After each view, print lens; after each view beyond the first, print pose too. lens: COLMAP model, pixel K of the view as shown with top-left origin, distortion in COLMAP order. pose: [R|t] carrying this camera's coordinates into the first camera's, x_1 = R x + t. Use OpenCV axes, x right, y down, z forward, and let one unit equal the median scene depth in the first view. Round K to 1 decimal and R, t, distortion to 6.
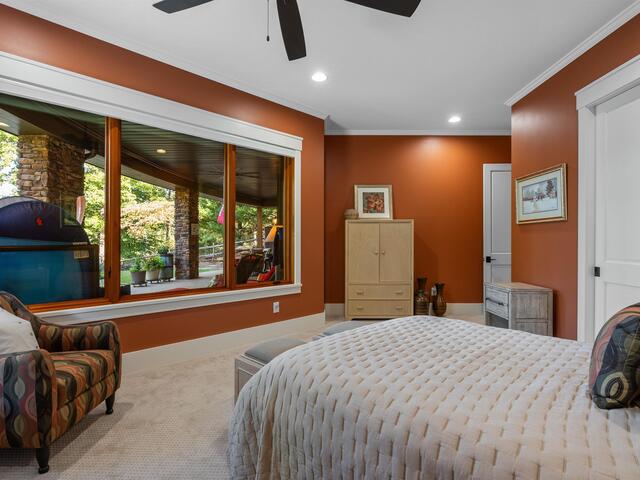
lens RADIAL K [[336.4, 0, 320.0], [0, 336.4, 240.0], [0, 0, 1]] dist [-0.001416, 0.000006]
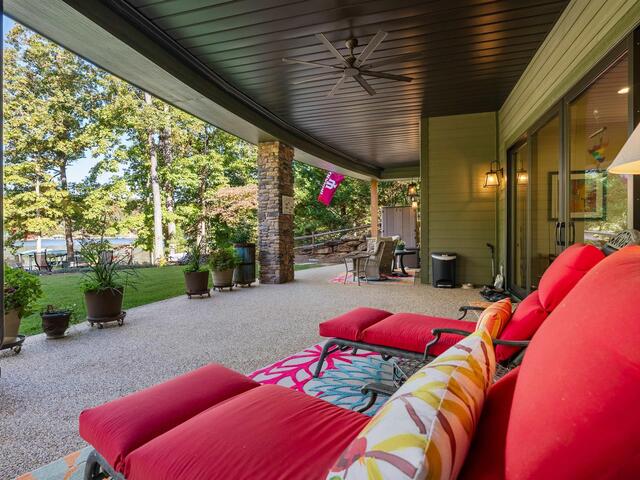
lens RADIAL K [[336.4, 0, 320.0], [0, 336.4, 240.0], [0, 0, 1]] dist [-0.001416, 0.000006]
pose [[0.961095, 0.004663, -0.276179, -0.139797], [0.001777, 0.999732, 0.023062, 0.019873], [0.276212, -0.022655, 0.960830, 0.410540]]
